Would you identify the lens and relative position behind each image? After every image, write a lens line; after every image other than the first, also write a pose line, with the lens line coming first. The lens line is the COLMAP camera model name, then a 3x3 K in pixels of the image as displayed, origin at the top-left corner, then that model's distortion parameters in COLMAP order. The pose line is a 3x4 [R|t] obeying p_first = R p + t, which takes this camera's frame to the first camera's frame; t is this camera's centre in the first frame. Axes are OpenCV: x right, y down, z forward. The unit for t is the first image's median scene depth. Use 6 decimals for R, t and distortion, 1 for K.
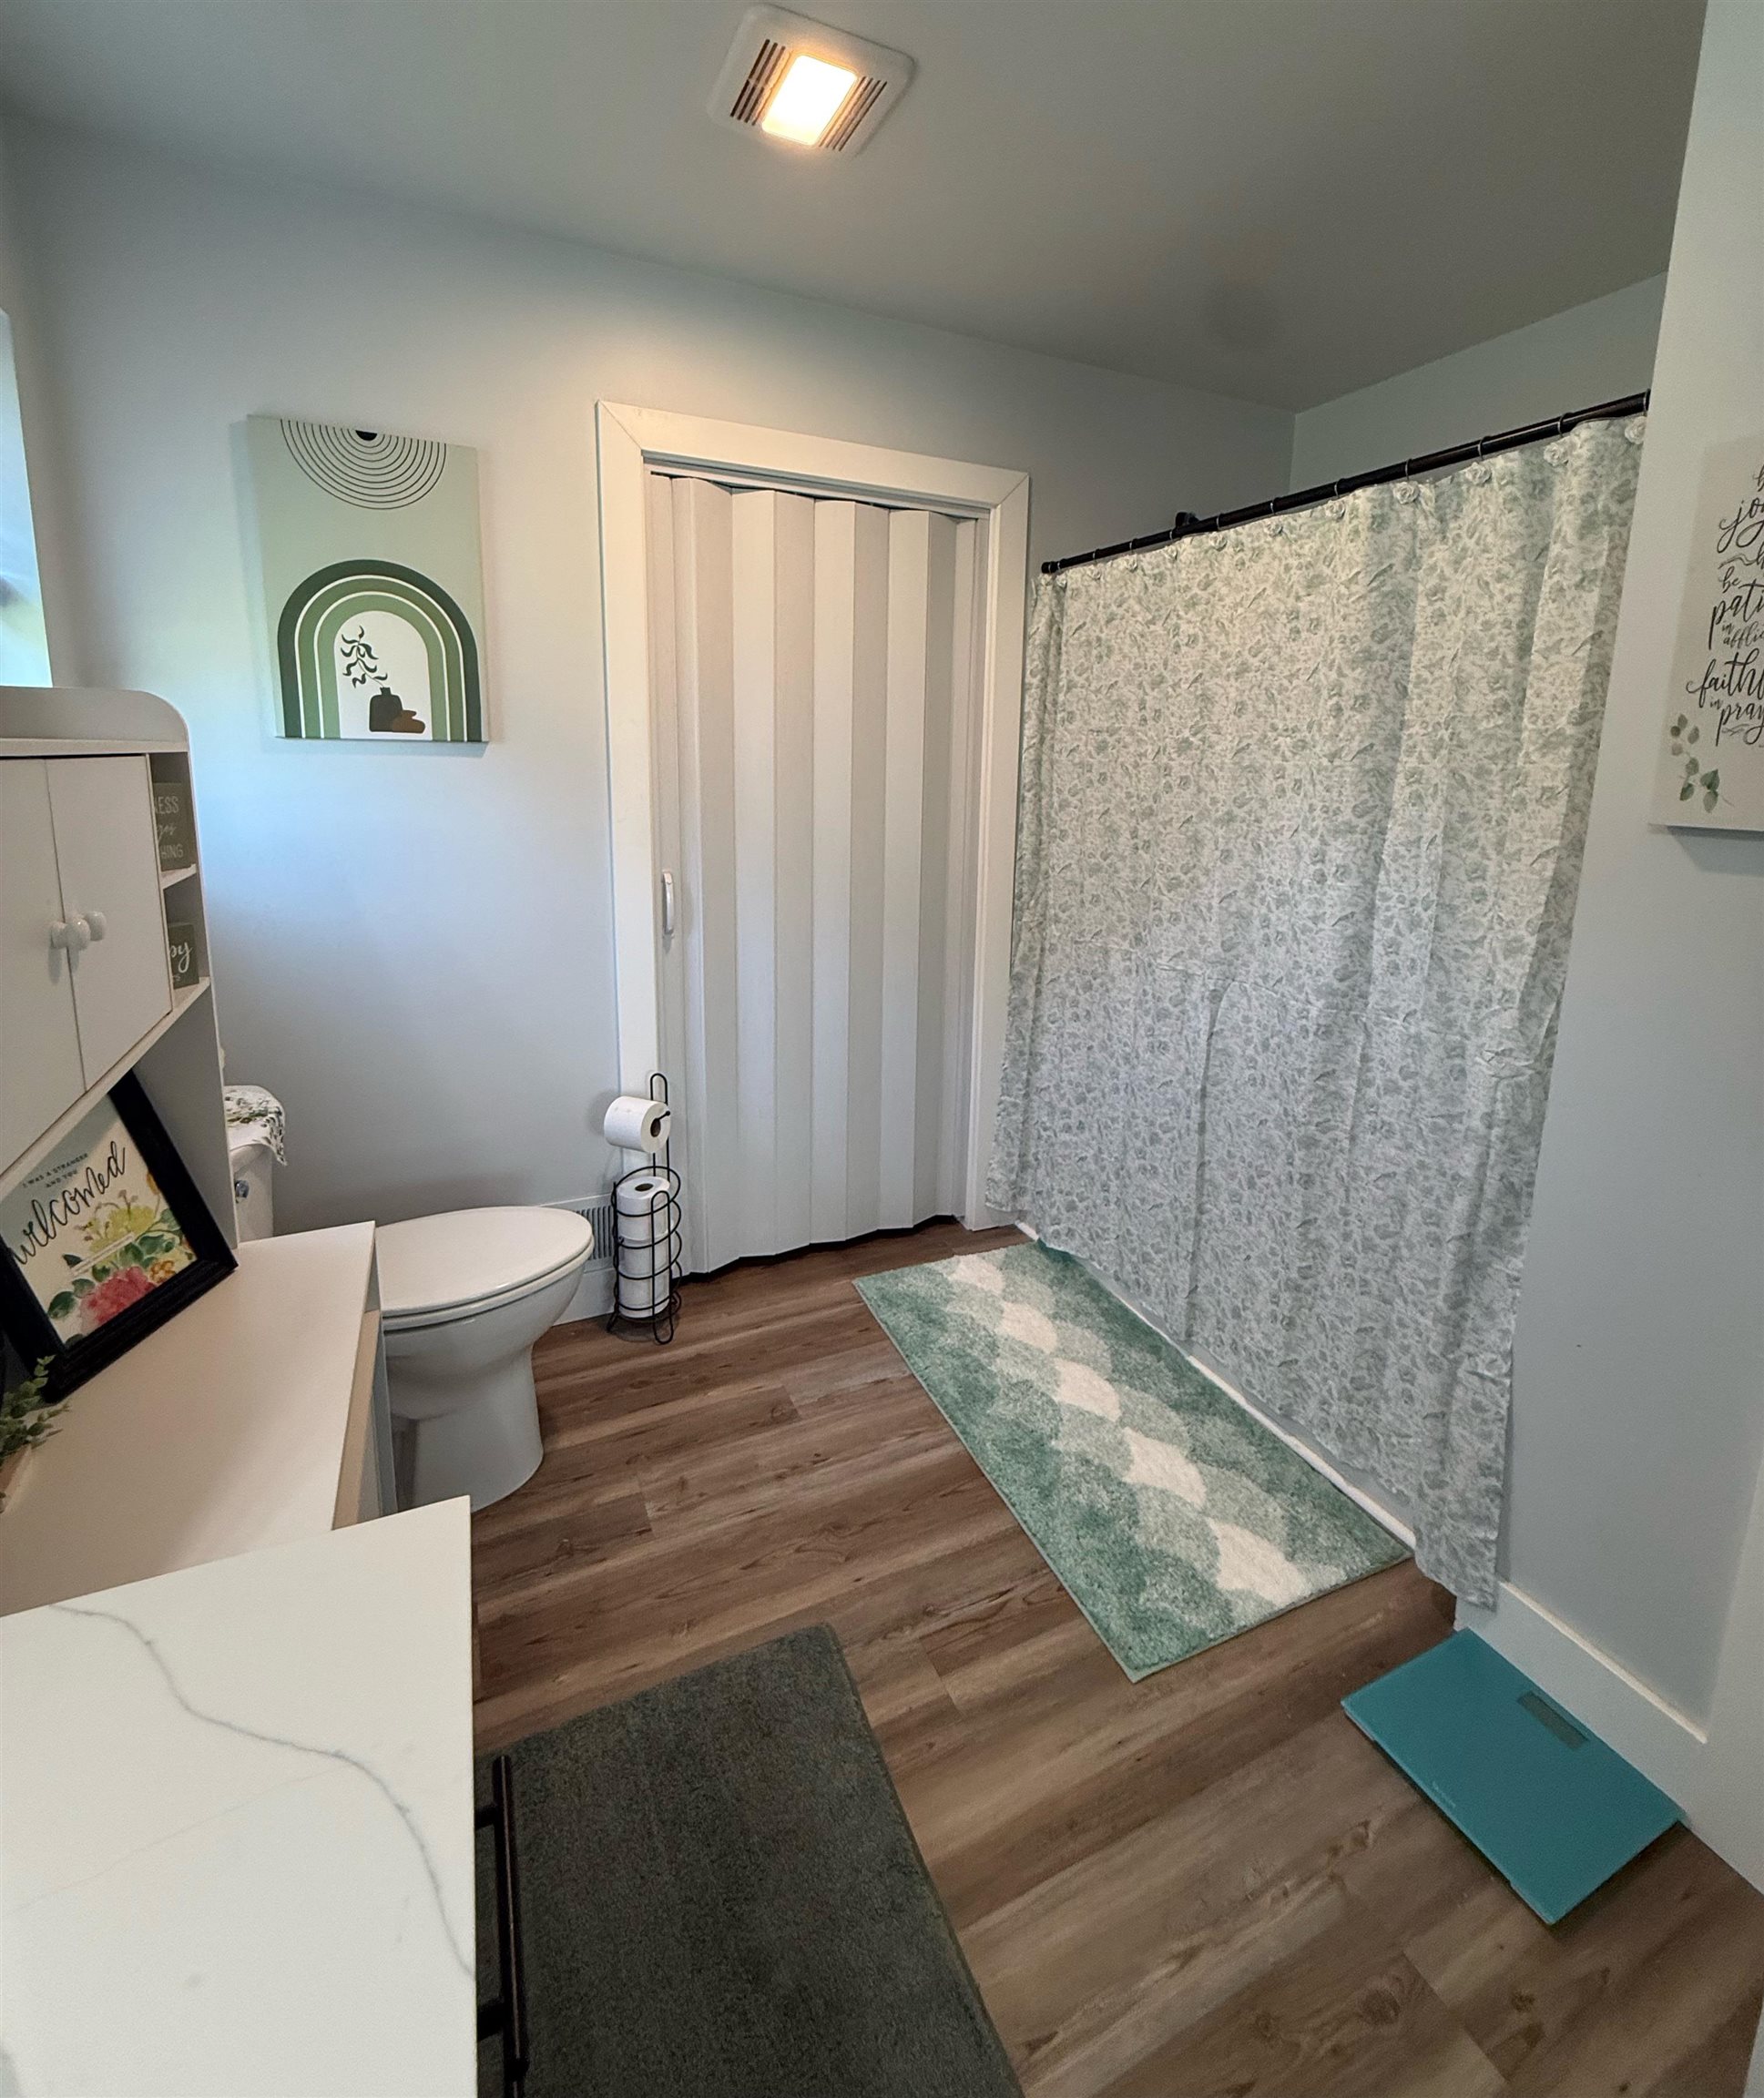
lens RADIAL K [[935.0, 0, 870.2], [0, 935.0, 917.3], [0, 0, 1]] dist [-0.002686, -0.000589]
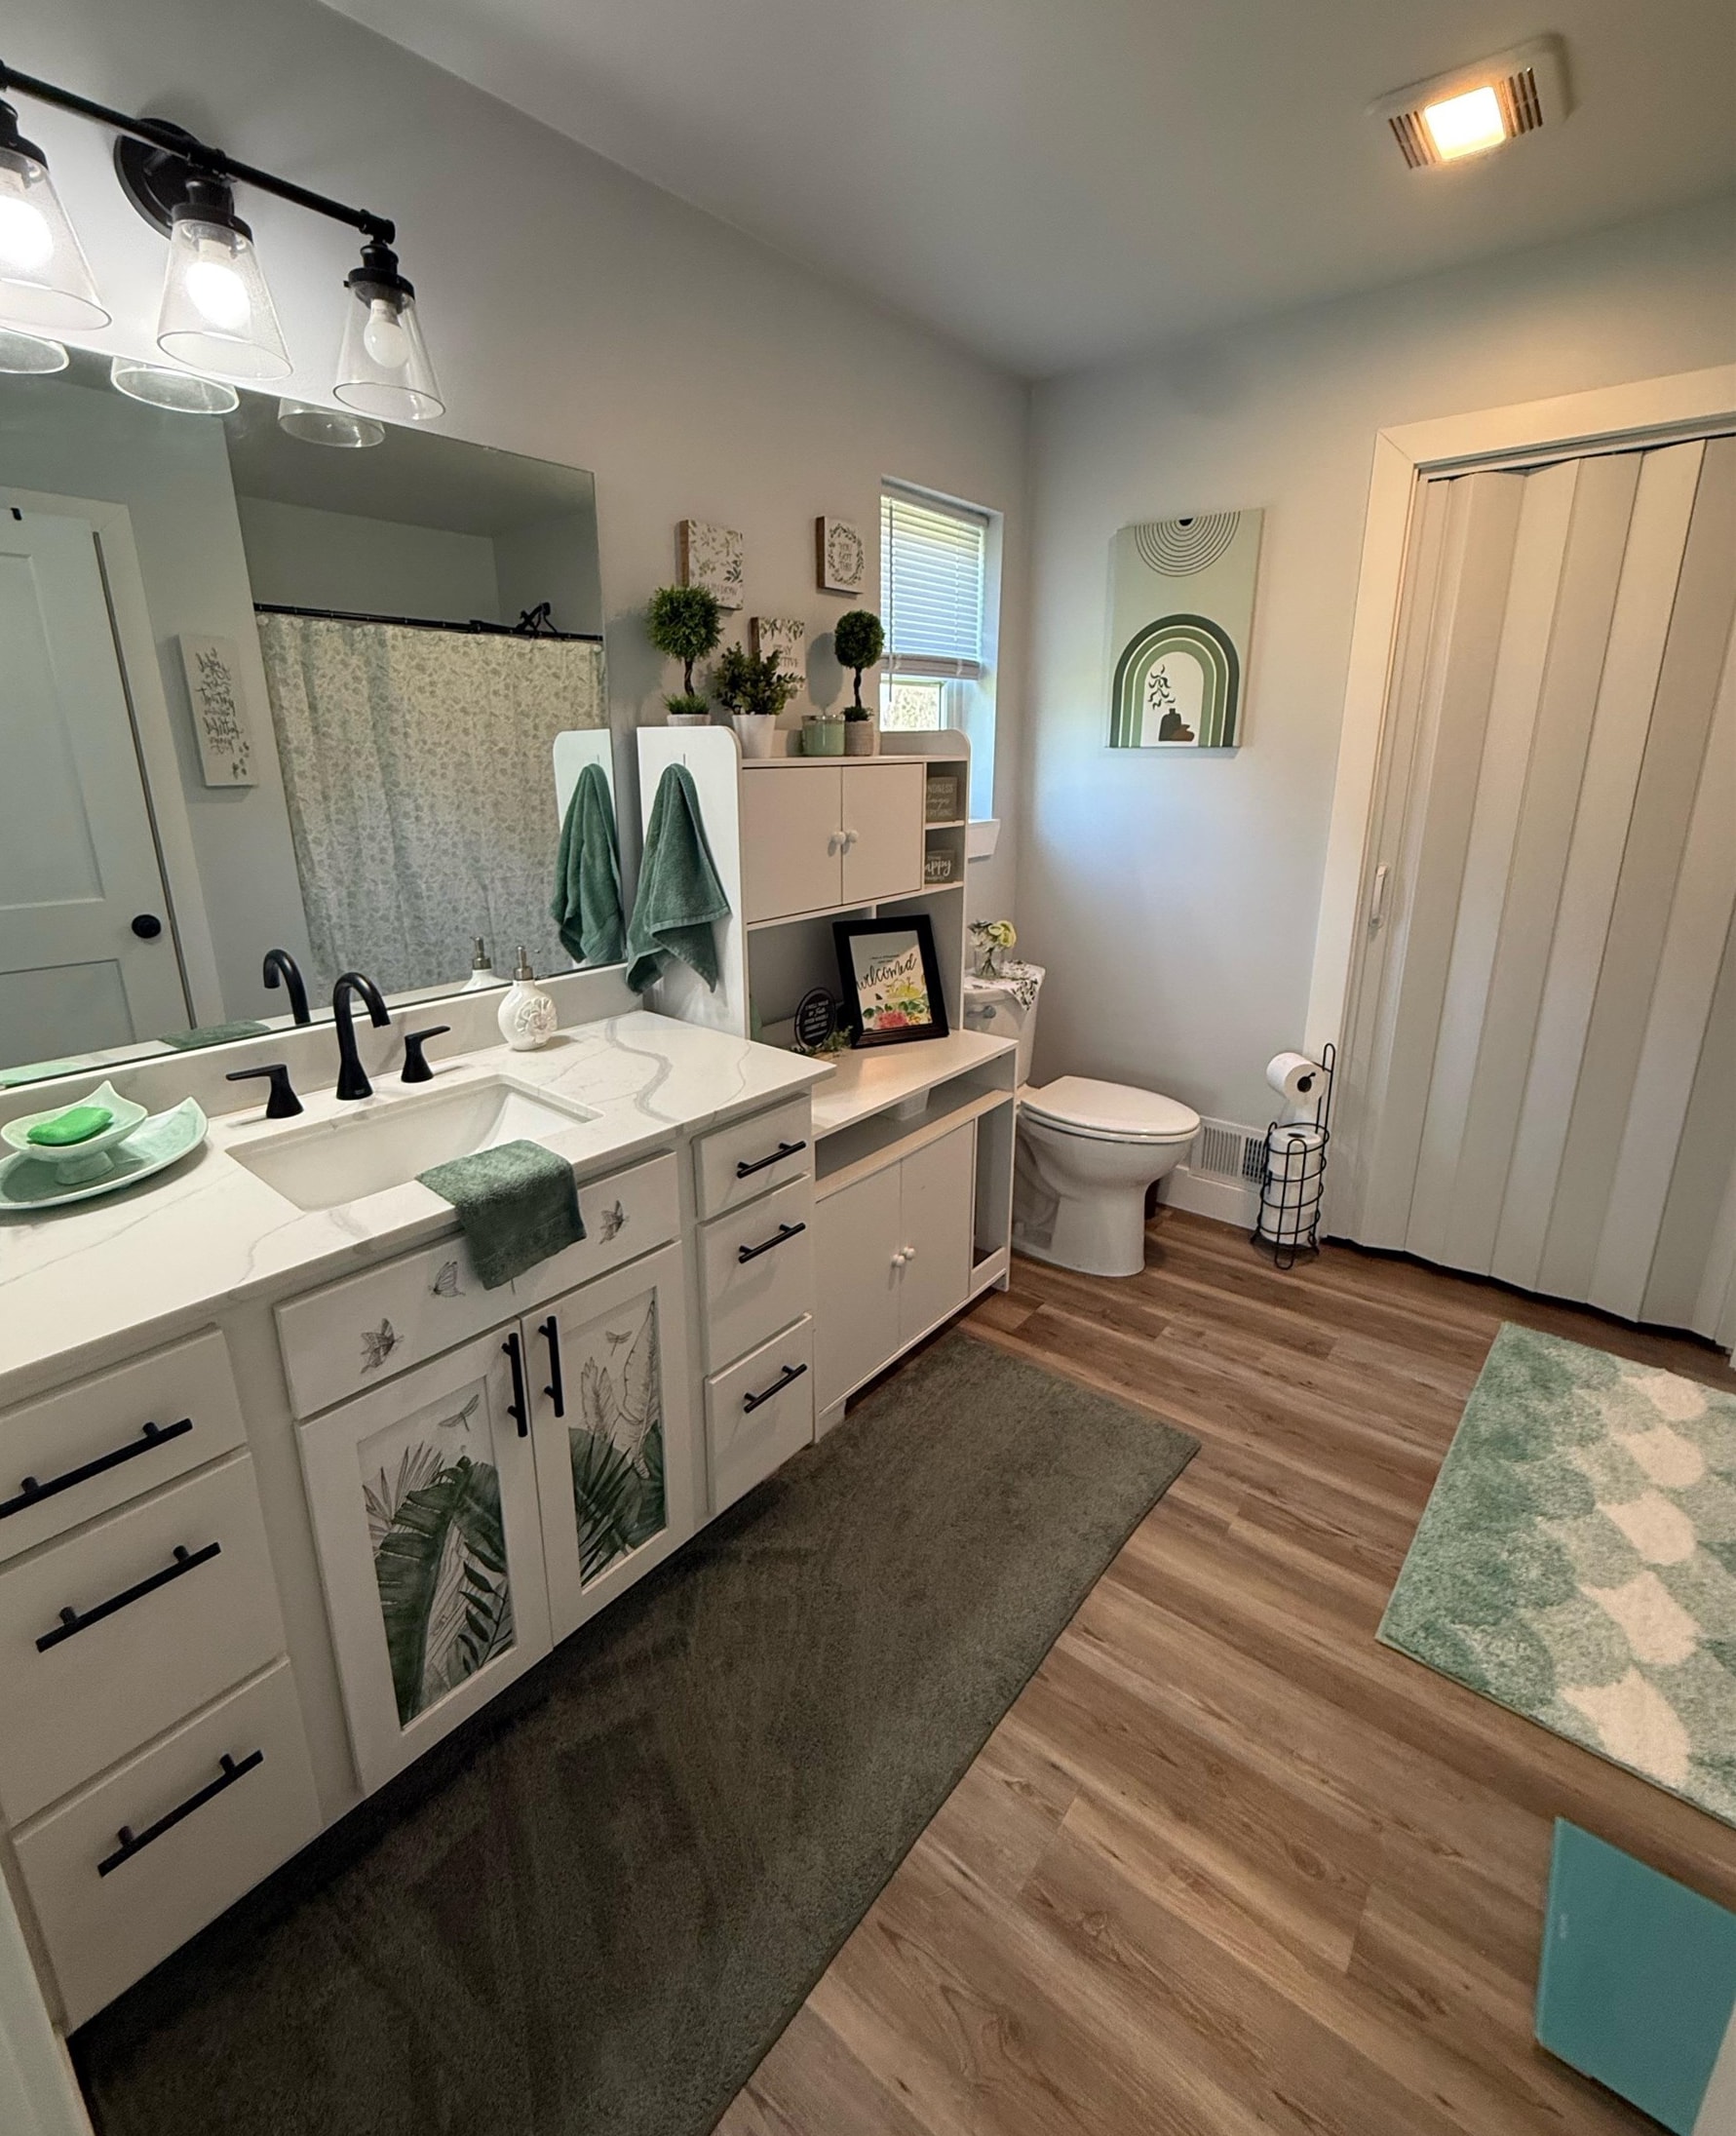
lens RADIAL K [[972.6, 0, 845.5], [0, 972.6, 1008.5], [0, 0, 1]] dist [0.004500, 0.000413]
pose [[0.433016, 0.216108, -0.875097, 0.642755], [-0.137482, 0.975310, 0.172827, 0.004055], [0.890840, 0.045473, 0.452036, -0.061070]]
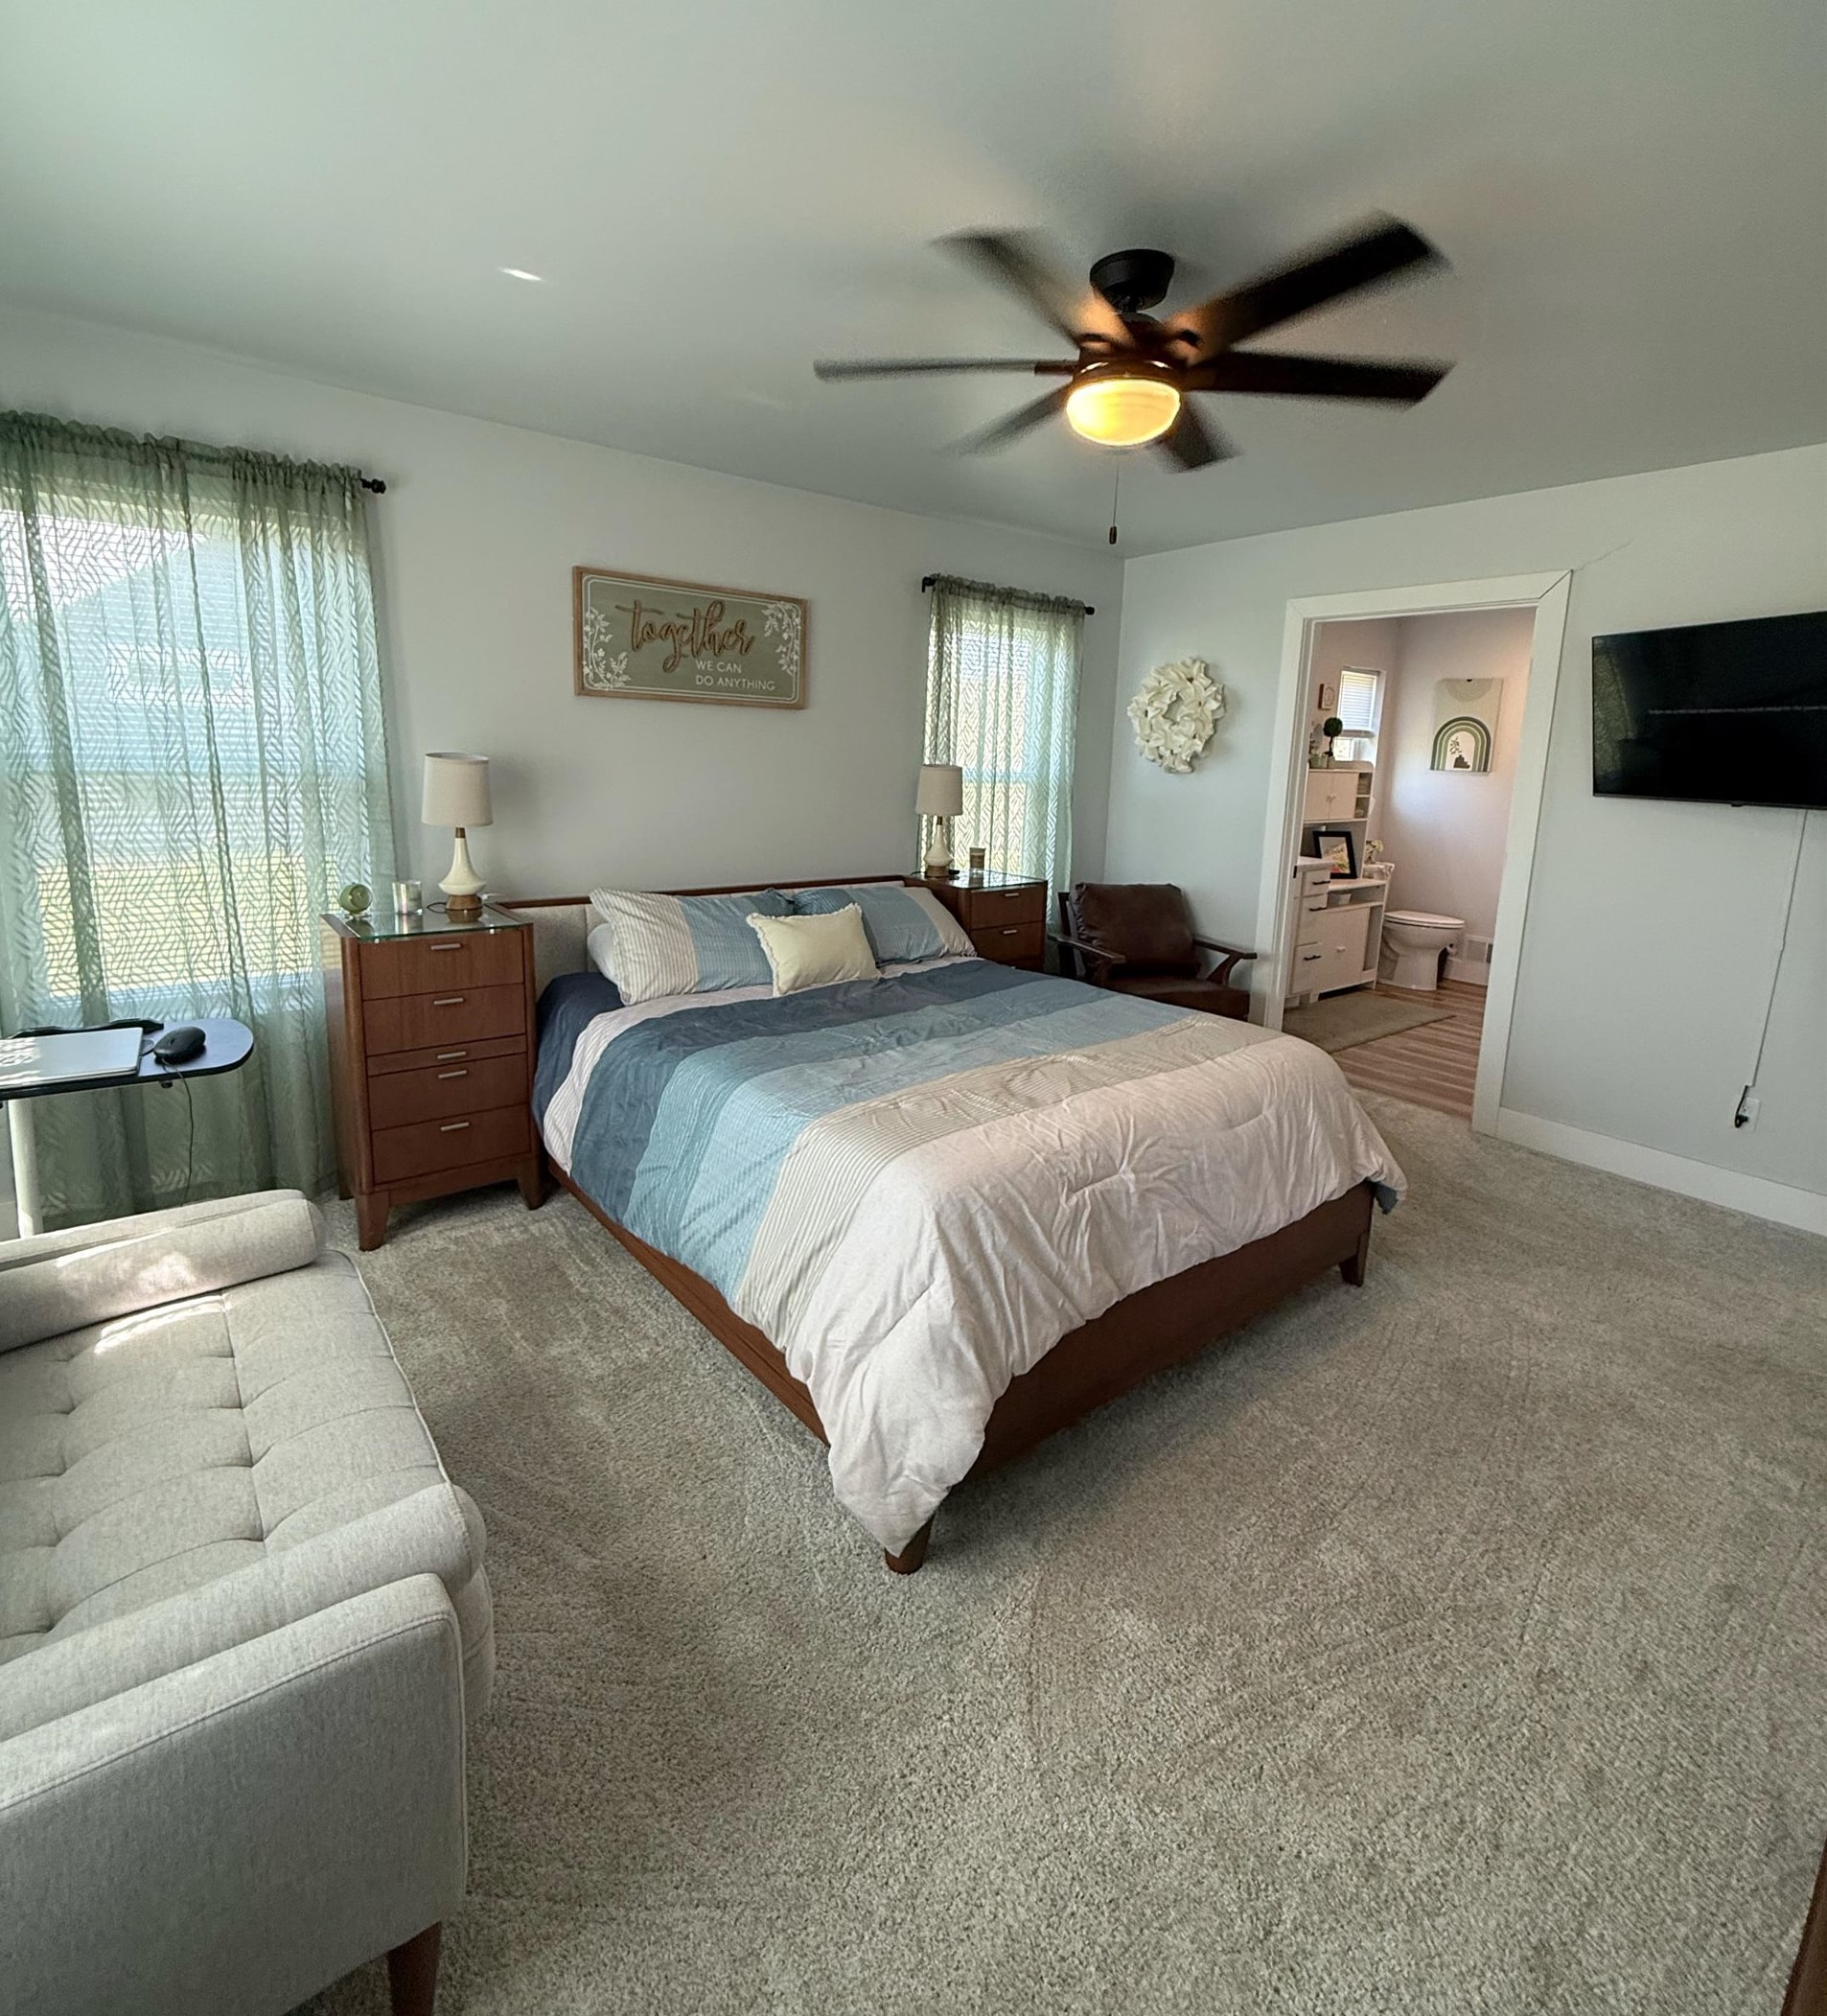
lens RADIAL K [[1005.2, 0, 903.2], [0, 1005.2, 926.3], [0, 0, 1]] dist [0.004838, -0.000113]
pose [[0.235118, 0.157180, -0.959174, 2.554035], [-0.188757, 0.975434, 0.113576, 0.313351], [0.953462, 0.154348, 0.259011, -1.715230]]
